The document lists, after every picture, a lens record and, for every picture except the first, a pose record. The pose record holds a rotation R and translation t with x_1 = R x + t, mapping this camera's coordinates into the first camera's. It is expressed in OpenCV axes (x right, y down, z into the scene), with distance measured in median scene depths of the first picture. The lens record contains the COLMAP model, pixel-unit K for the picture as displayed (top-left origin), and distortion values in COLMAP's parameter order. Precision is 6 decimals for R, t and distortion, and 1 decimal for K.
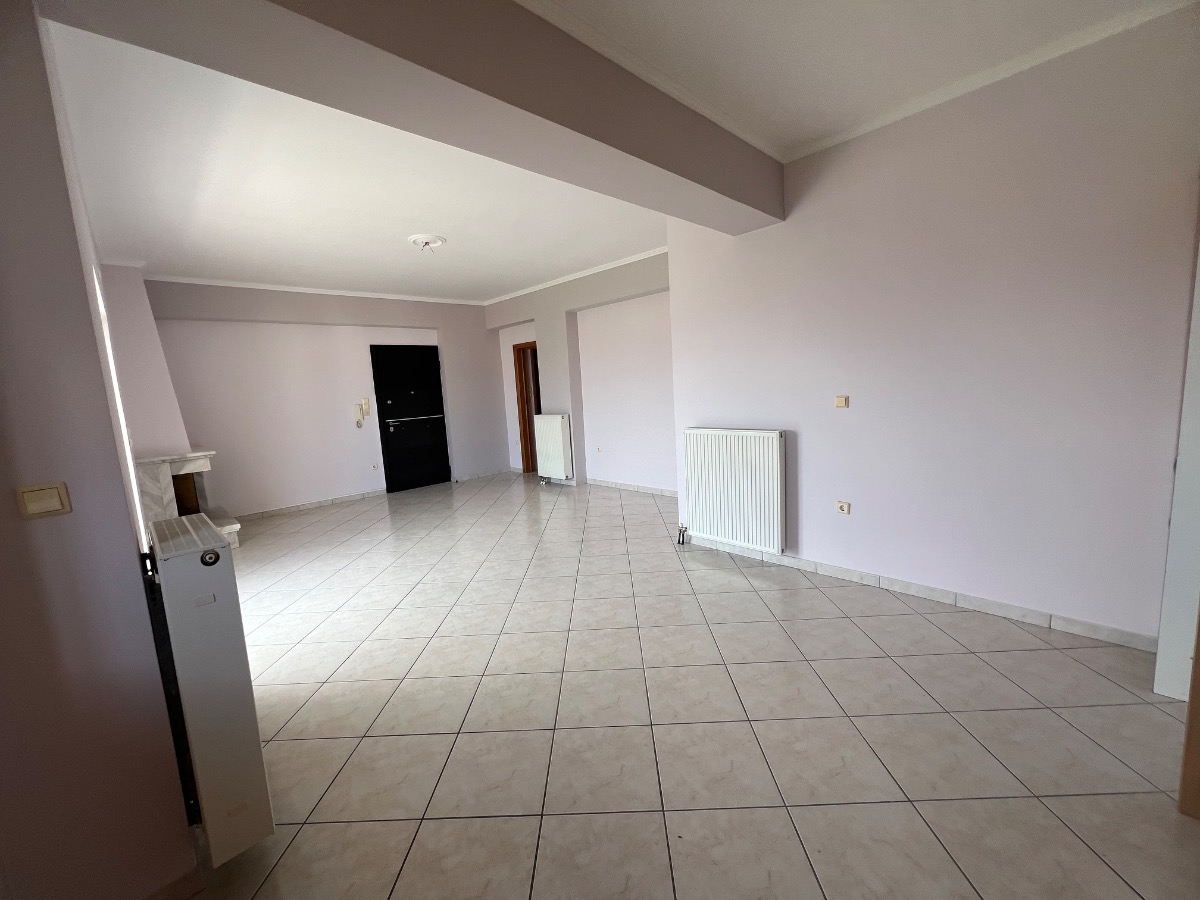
lens RADIAL K [[483.6, 0, 599.0], [0, 483.6, 452.6], [0, 0, 1]] dist [0.002596, -0.000497]
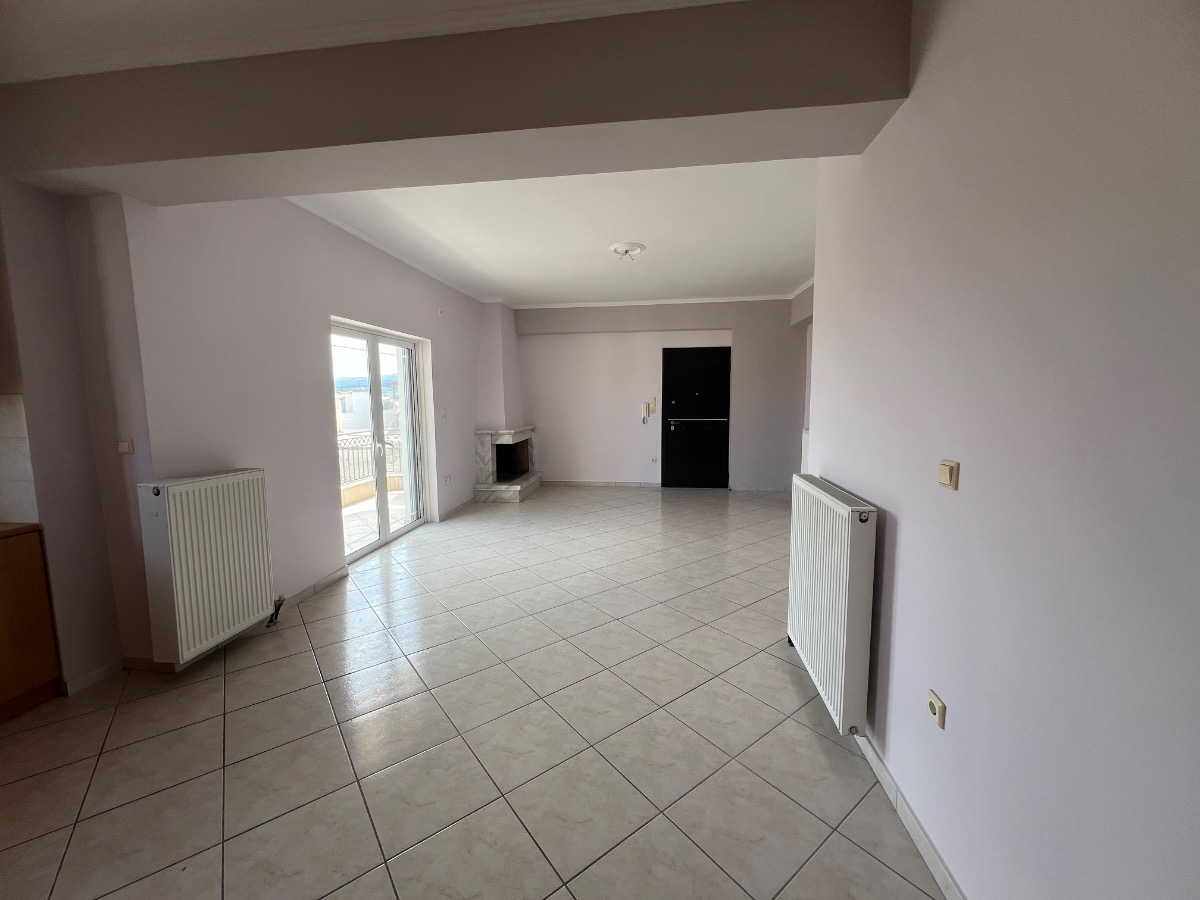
lens RADIAL K [[483.6, 0, 598.8], [0, 483.6, 453.2], [0, 0, 1]] dist [0.002596, -0.000497]
pose [[0.616440, 0.144244, -0.774077, 0.308138], [-0.136042, 0.987804, 0.075733, -0.054647], [0.775560, 0.058622, 0.628546, 0.227170]]
